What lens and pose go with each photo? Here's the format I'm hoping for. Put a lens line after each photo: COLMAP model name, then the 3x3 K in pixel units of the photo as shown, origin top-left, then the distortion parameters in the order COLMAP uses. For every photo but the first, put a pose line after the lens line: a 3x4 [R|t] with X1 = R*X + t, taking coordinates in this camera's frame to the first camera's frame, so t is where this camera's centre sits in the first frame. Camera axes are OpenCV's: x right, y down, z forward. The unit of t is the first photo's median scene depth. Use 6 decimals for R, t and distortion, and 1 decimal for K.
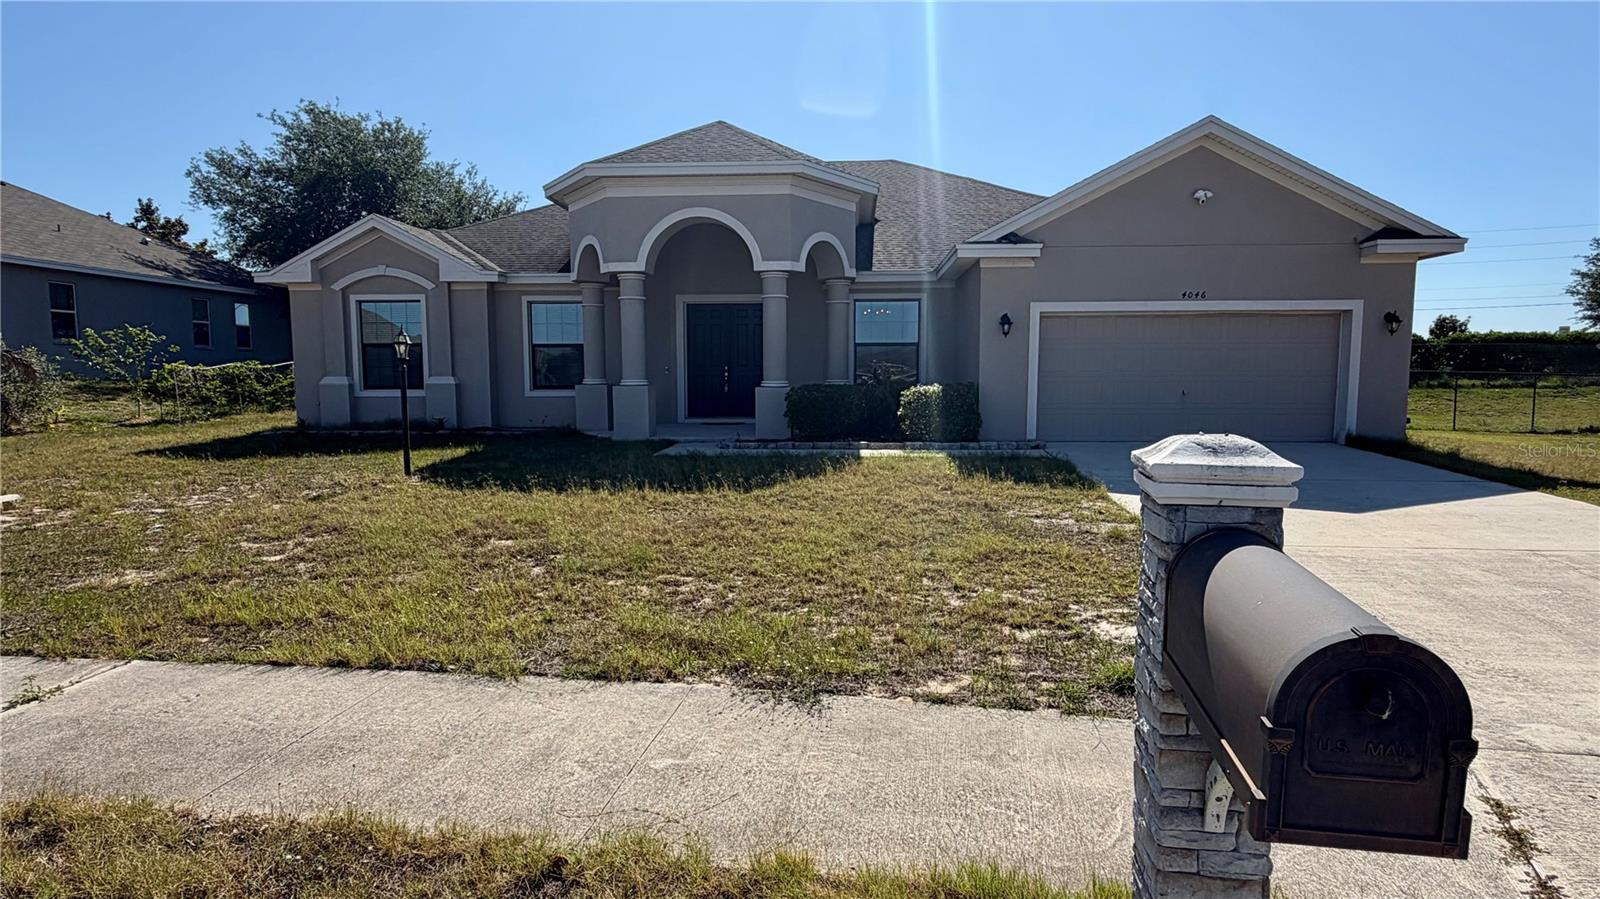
lens RADIAL K [[915.4, 0, 787.5], [0, 915.4, 452.2], [0, 0, 1]] dist [0.002492, 0.000019]
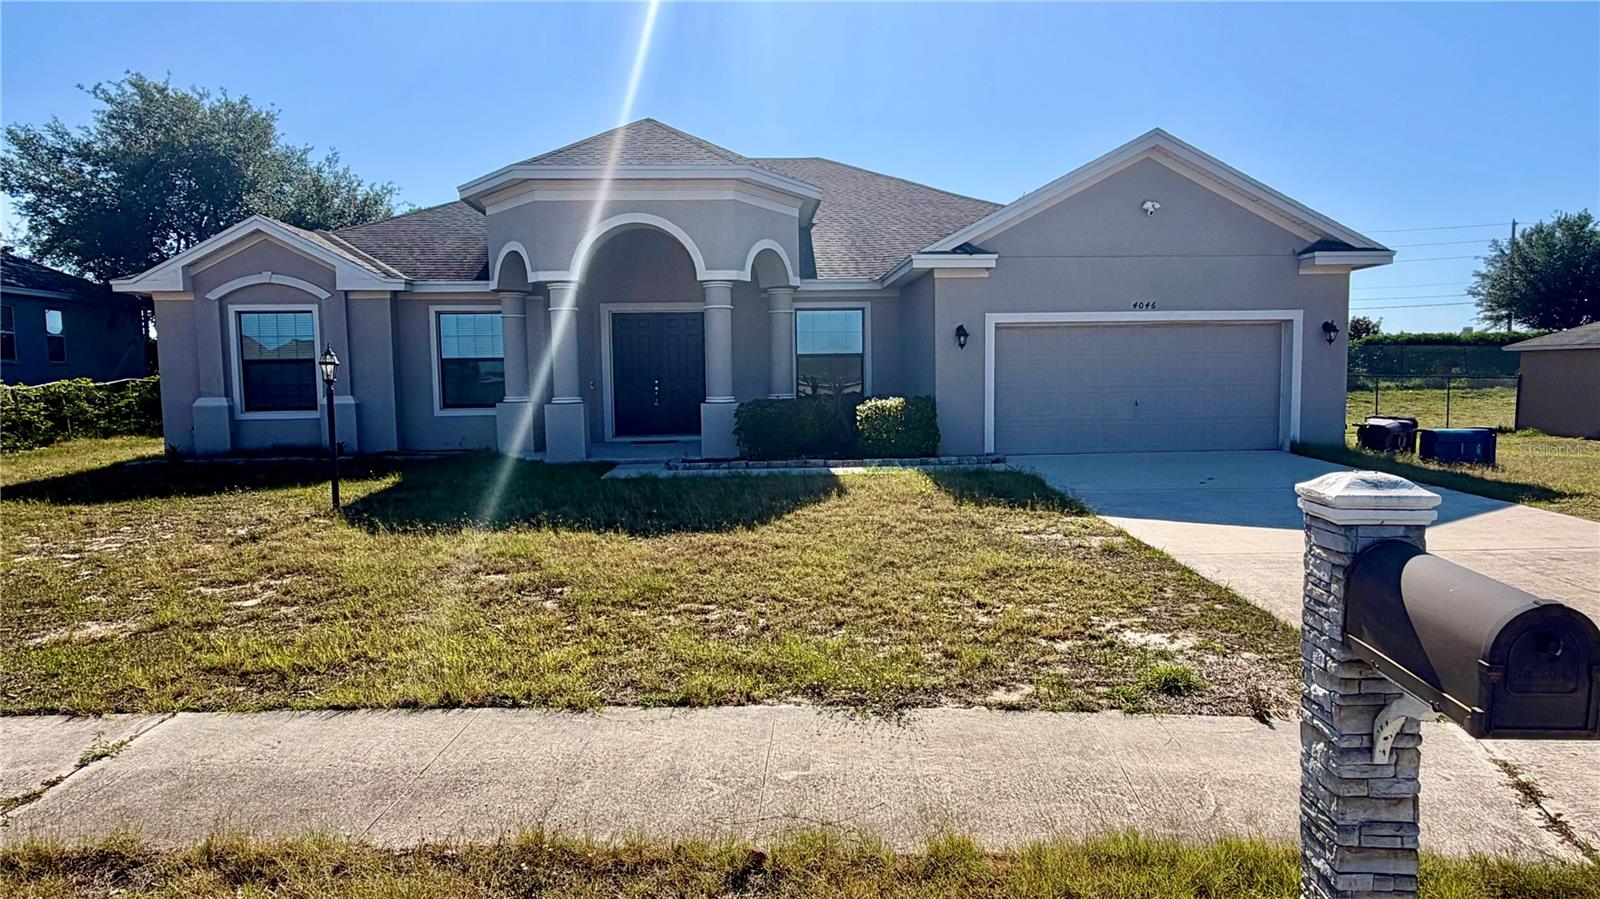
lens RADIAL K [[1013.0, 0, 800.0], [0, 1013.0, 449.5], [0, 0, 1]] dist [0.002642, 0.001259]
pose [[0.992176, -0.020665, 0.123126, -0.067963], [0.022713, 0.999626, -0.015255, -0.006028], [-0.122765, 0.017932, 0.992274, -0.048076]]
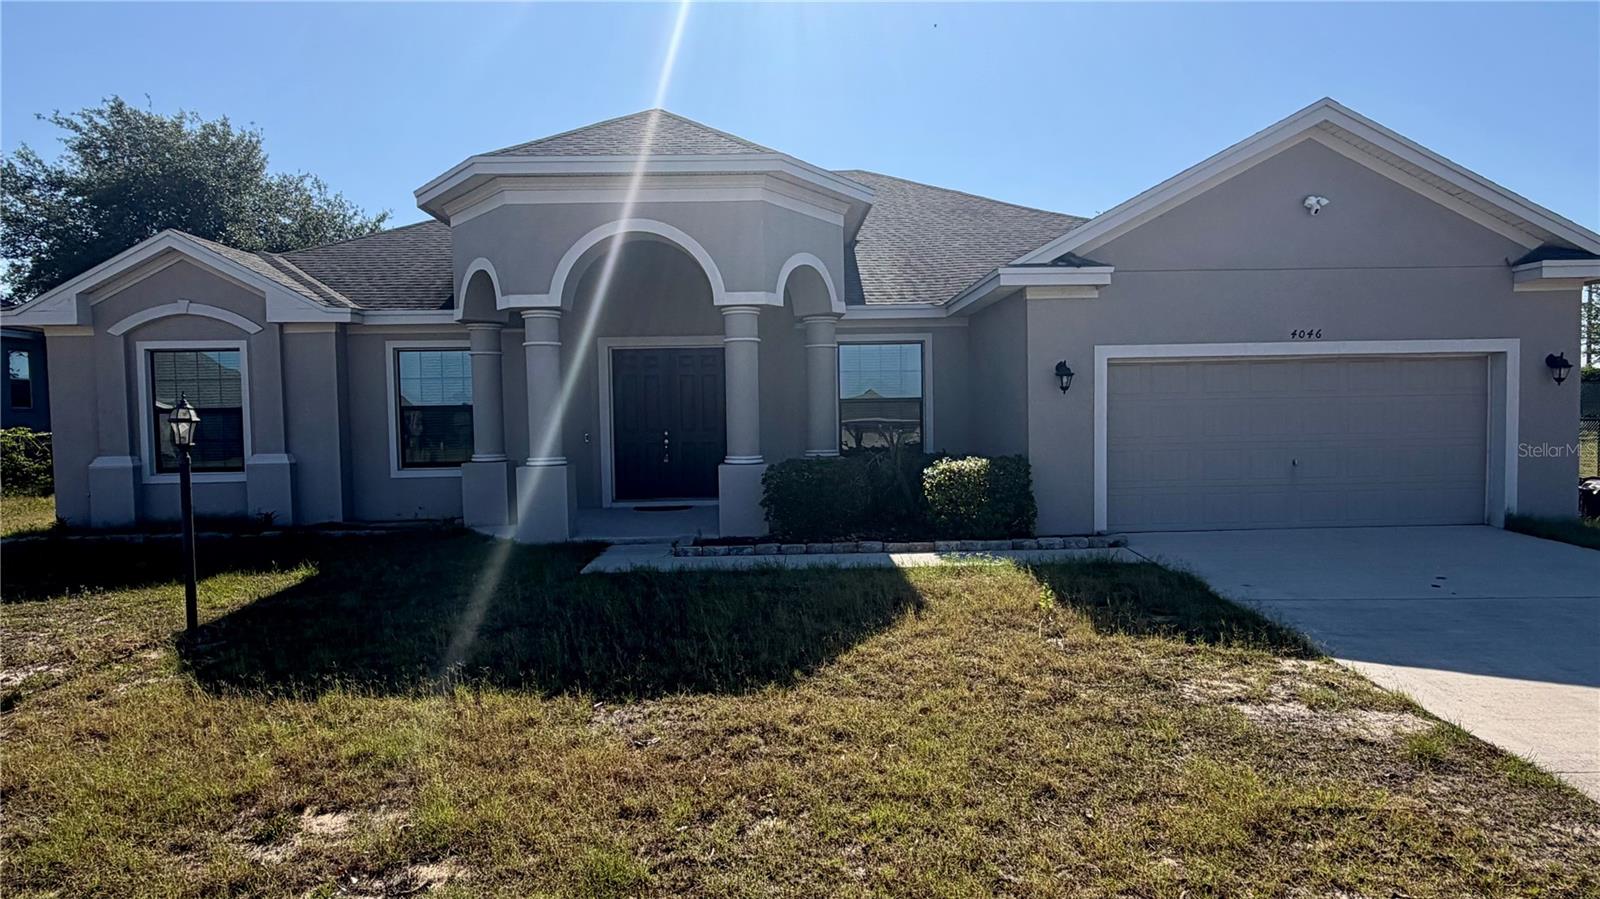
lens RADIAL K [[1013.0, 0, 800.0], [0, 1013.0, 449.5], [0, 0, 1]] dist [0.002642, 0.001259]
pose [[0.995076, -0.019083, 0.097265, -0.052384], [0.024361, 0.998277, -0.053372, -0.042180], [-0.096079, 0.055479, 0.993826, 0.214922]]
